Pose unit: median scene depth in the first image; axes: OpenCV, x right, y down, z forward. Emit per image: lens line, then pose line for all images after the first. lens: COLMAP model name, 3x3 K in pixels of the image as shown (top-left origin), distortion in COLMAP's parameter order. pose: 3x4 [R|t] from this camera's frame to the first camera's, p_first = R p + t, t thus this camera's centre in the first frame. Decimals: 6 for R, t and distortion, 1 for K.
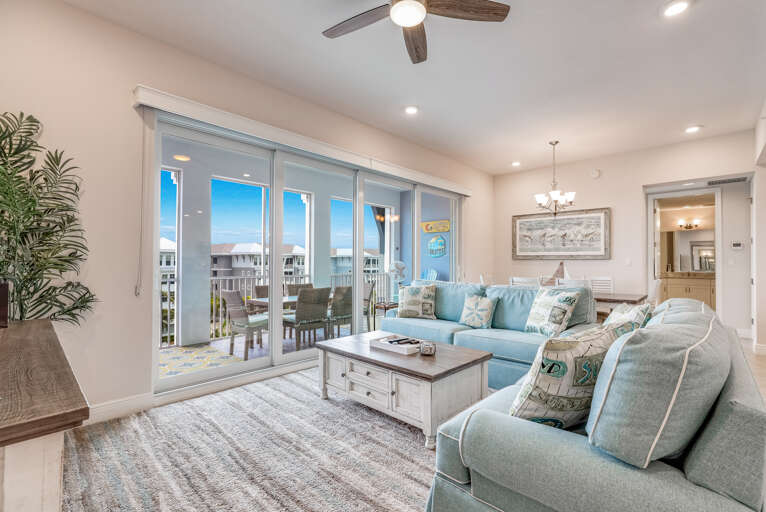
lens RADIAL K [[343.6, 0, 406.5], [0, 343.6, 257.5], [0, 0, 1]] dist [0.021516, 0.000128]
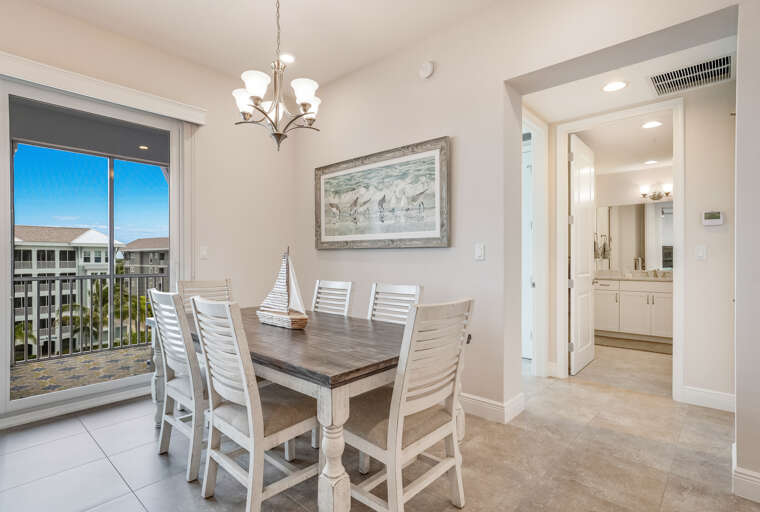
lens RADIAL K [[391.2, 0, 380.0], [0, 391.2, 256.0], [0, 0, 1]] dist [-0.000727, -0.000382]
pose [[0.999976, -0.005154, -0.004591, 0.439925], [0.005198, 0.999940, 0.009596, 0.010722], [0.004542, -0.009620, 0.999943, 0.415502]]
